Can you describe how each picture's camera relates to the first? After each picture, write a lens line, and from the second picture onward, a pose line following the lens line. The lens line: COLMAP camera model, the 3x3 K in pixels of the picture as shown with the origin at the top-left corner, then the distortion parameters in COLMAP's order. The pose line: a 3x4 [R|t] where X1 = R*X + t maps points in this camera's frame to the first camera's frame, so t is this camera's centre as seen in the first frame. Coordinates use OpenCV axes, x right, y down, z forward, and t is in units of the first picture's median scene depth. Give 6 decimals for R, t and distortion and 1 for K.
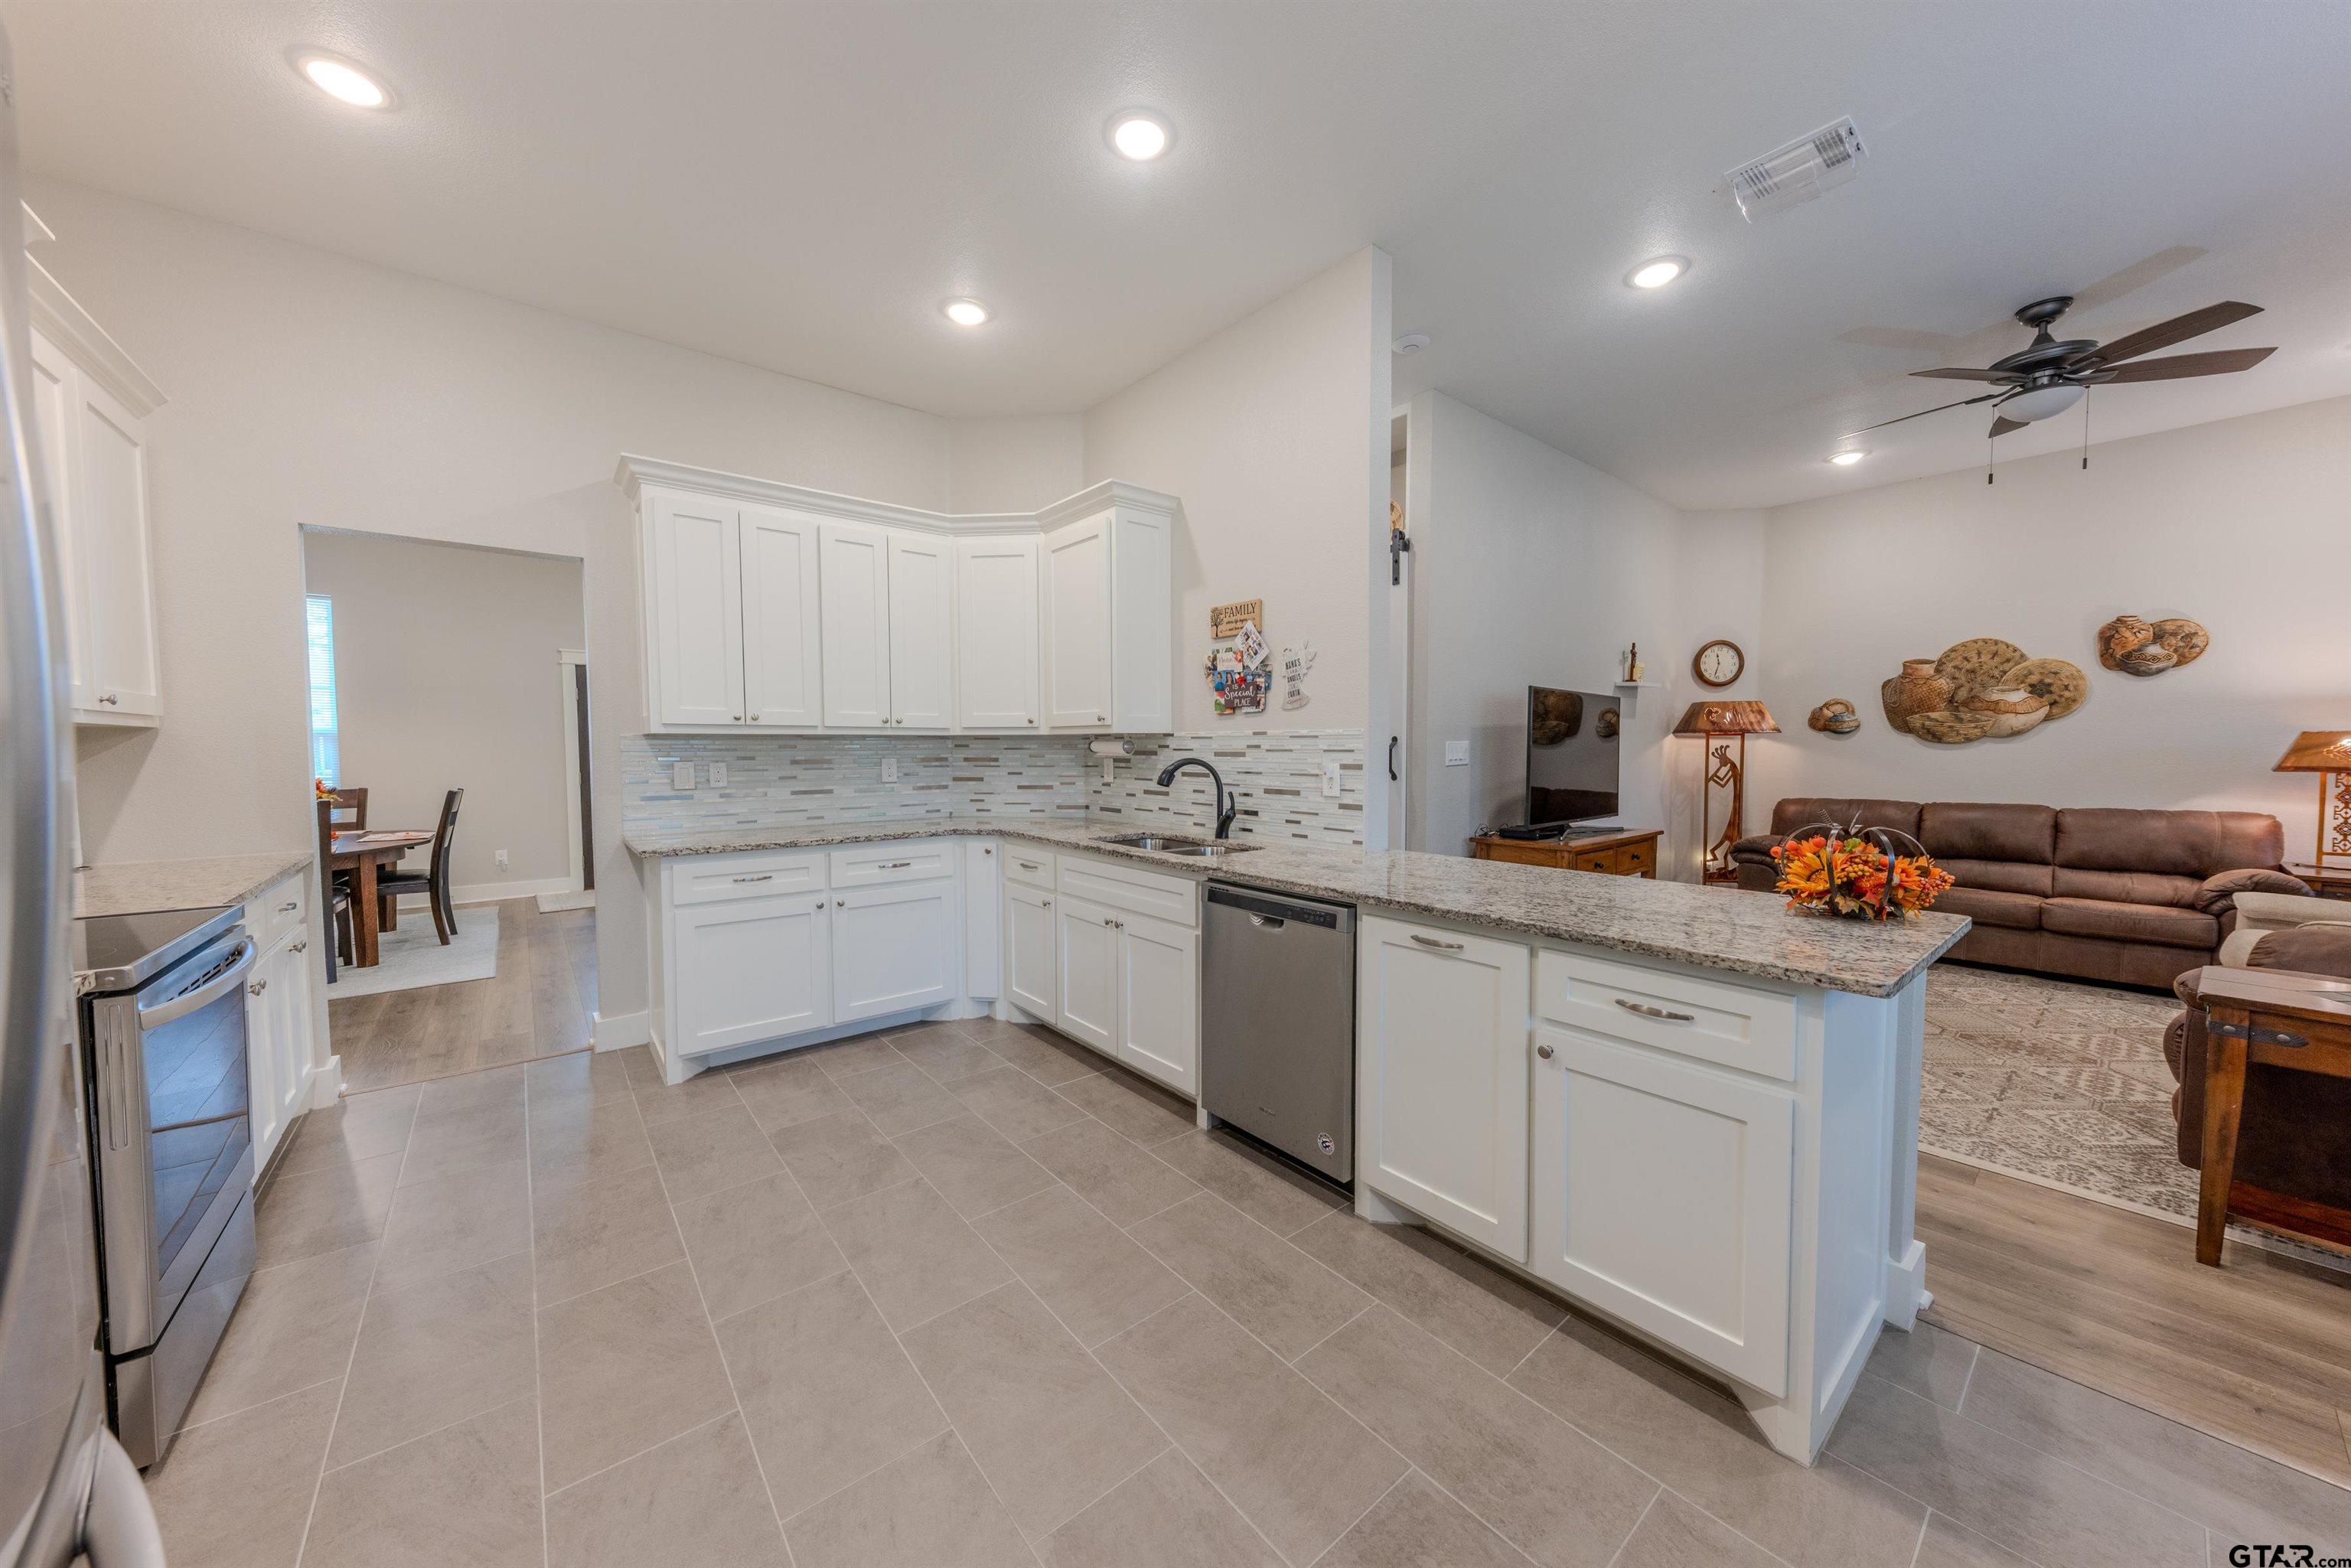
lens RADIAL K [[797.7, 0, 1196.8], [0, 797.7, 792.0], [0, 0, 1]] dist [0.001799, -0.000811]
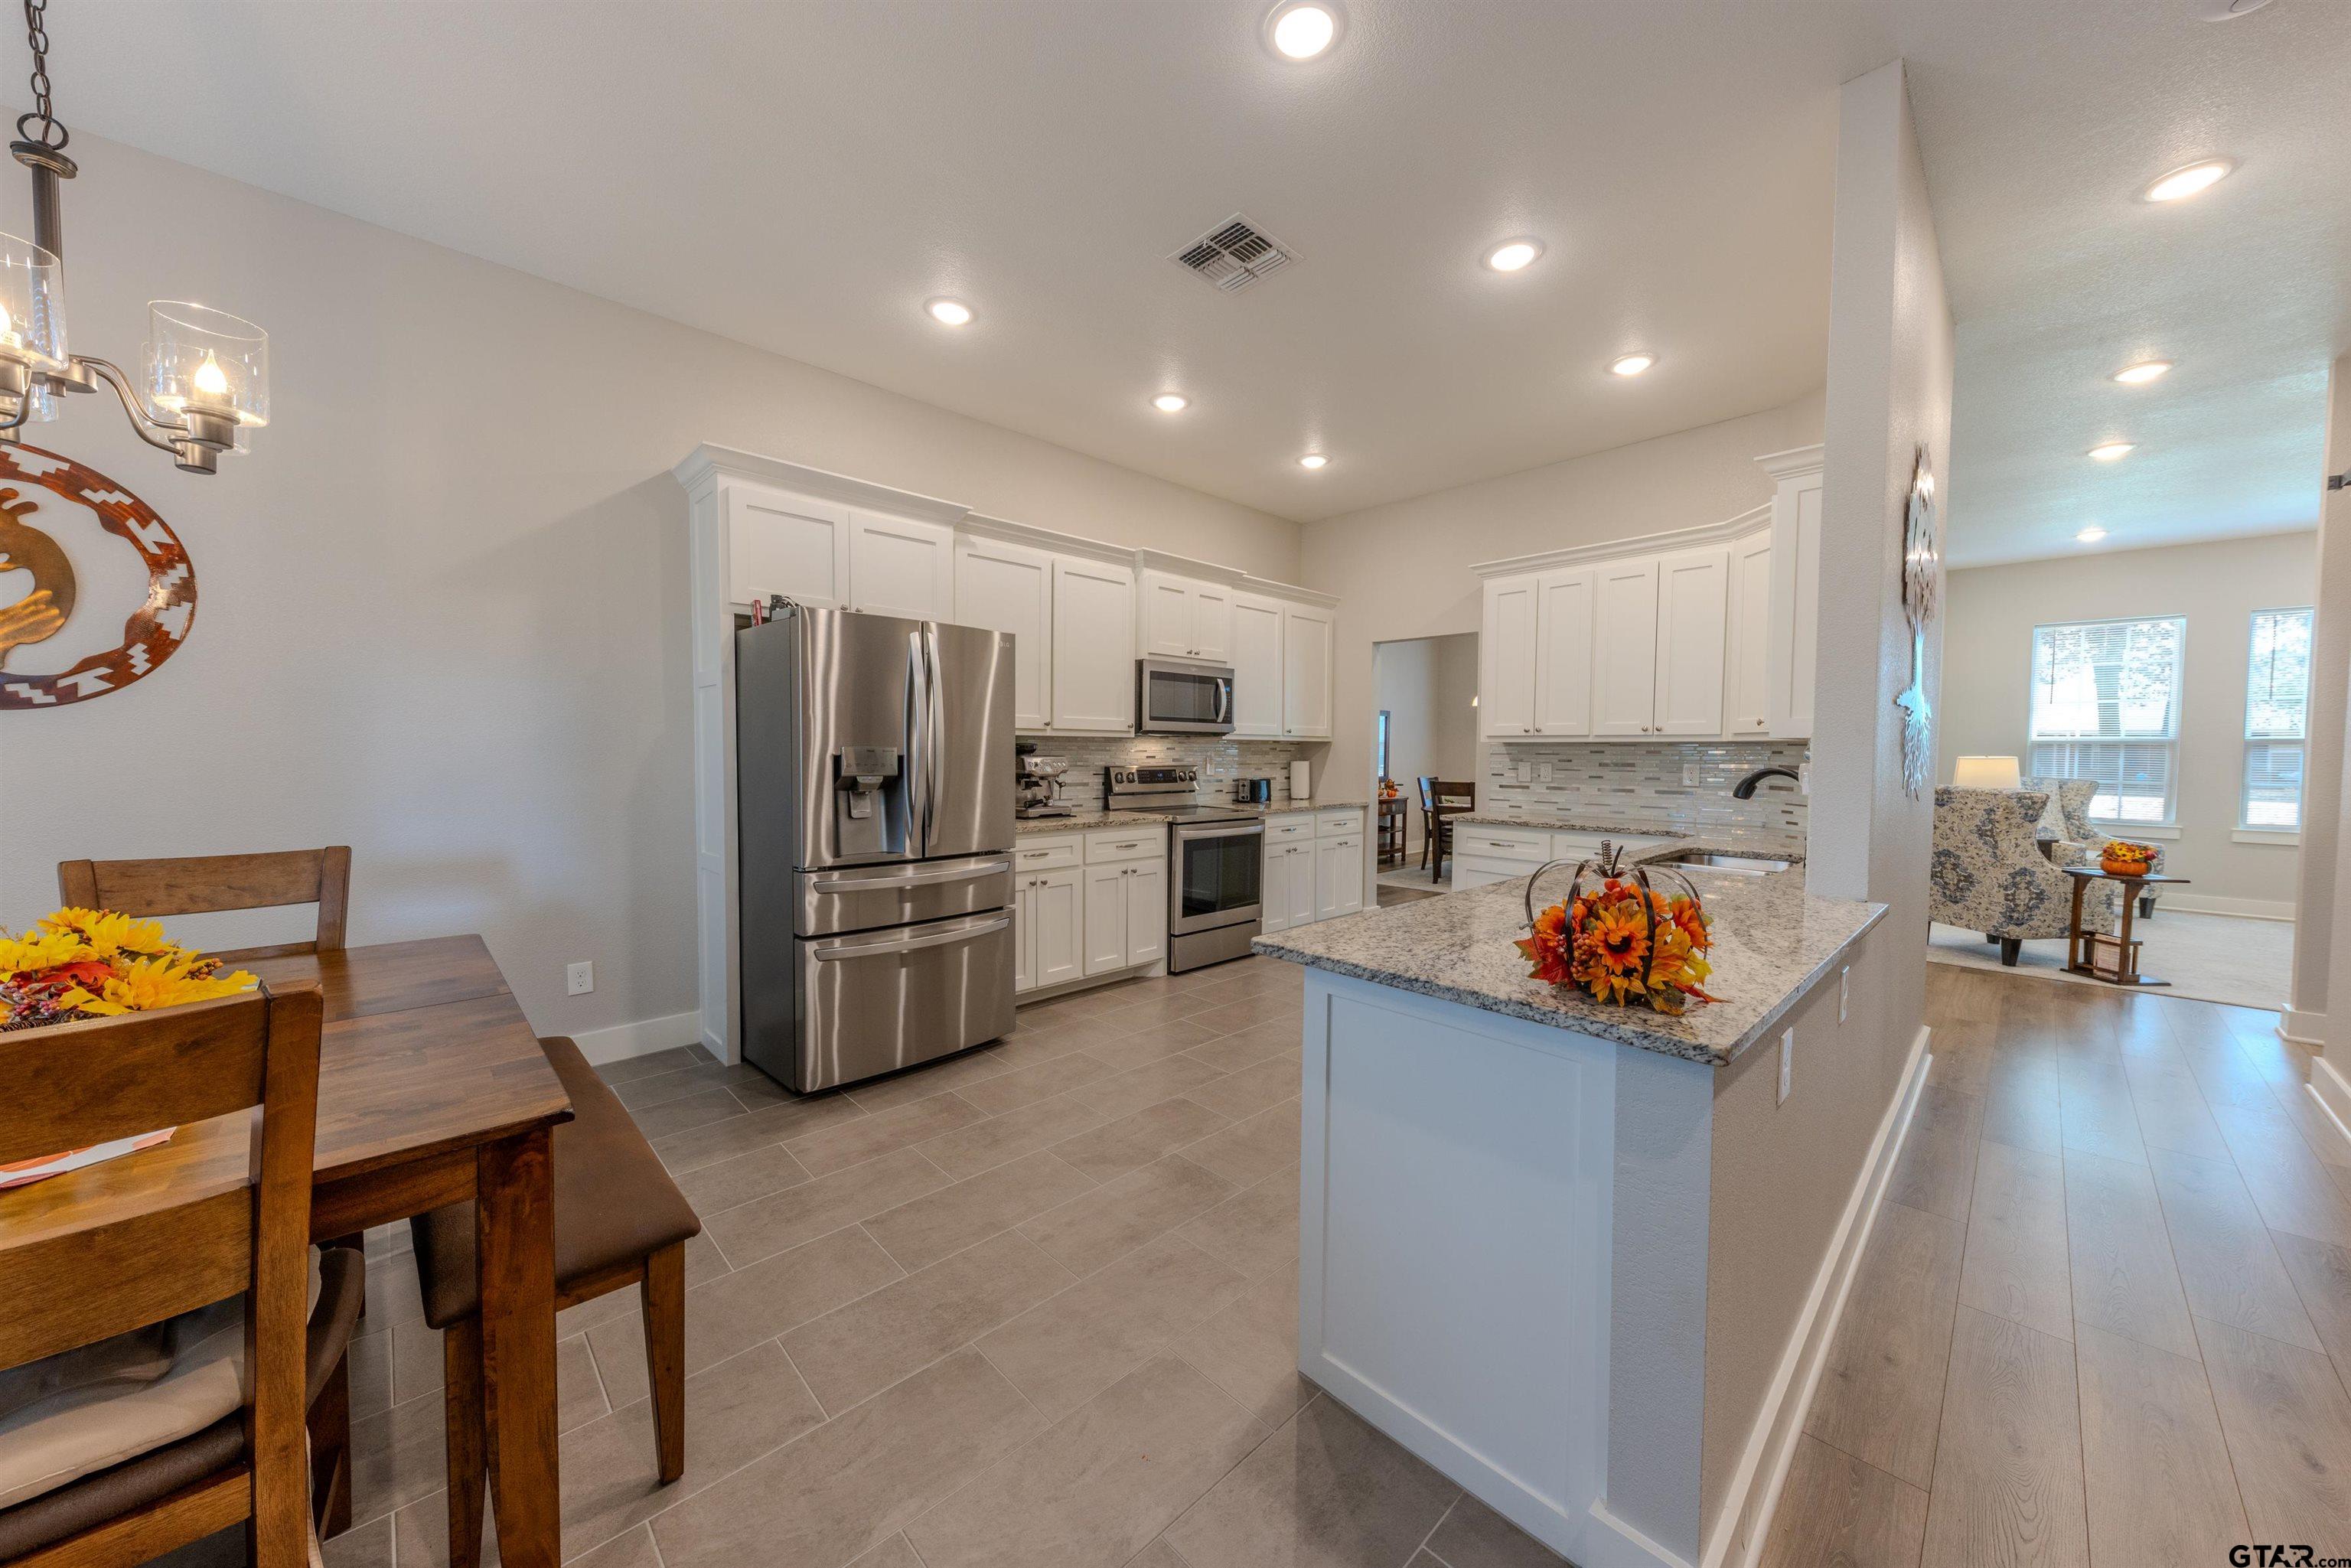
lens RADIAL K [[797.7, 0, 1172.3], [0, 797.7, 795.5], [0, 0, 1]] dist [0.001799, -0.000811]
pose [[0.067553, 0.057659, -0.996048, 0.577236], [-0.061172, 0.996690, 0.053548, -0.013510], [0.995839, 0.057313, 0.070857, 0.218602]]
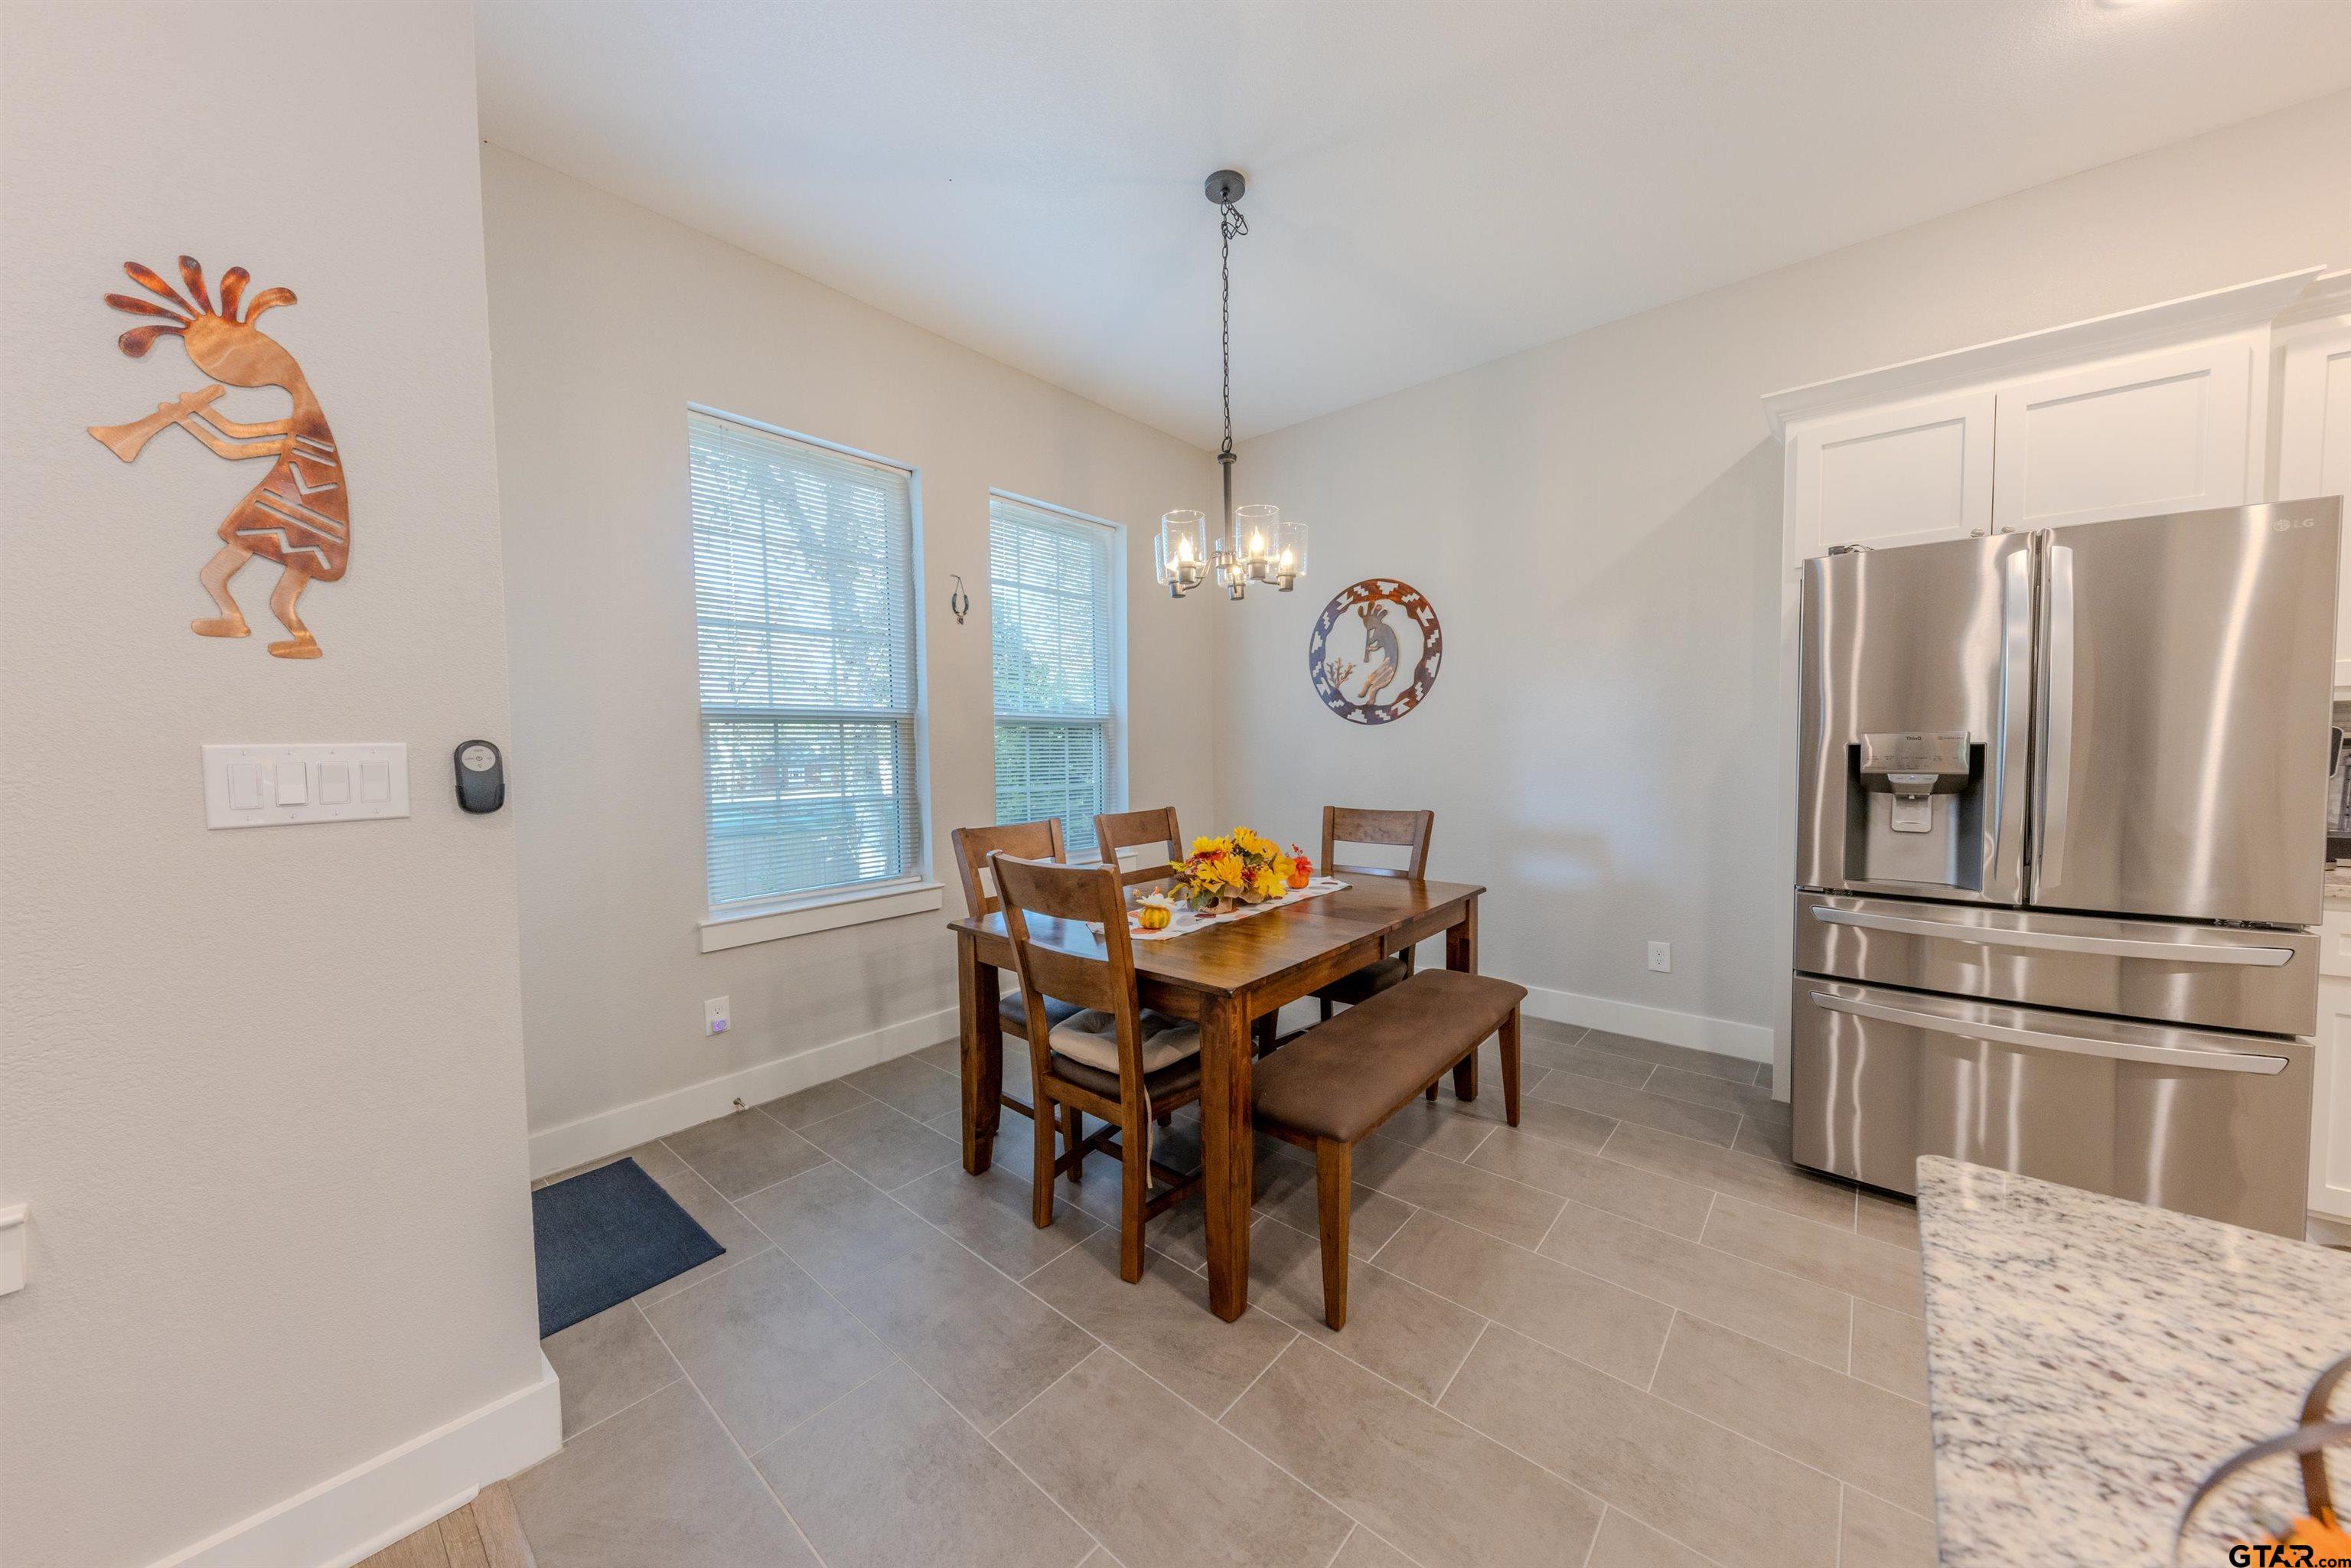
lens RADIAL K [[797.7, 0, 1183.9], [0, 797.7, 776.8], [0, 0, 1]] dist [0.001799, -0.000811]
pose [[-0.984964, 0.023084, -0.171208, 0.409211], [0.006892, 0.995494, 0.094572, -0.024398], [0.172619, 0.091970, -0.980685, 0.399276]]
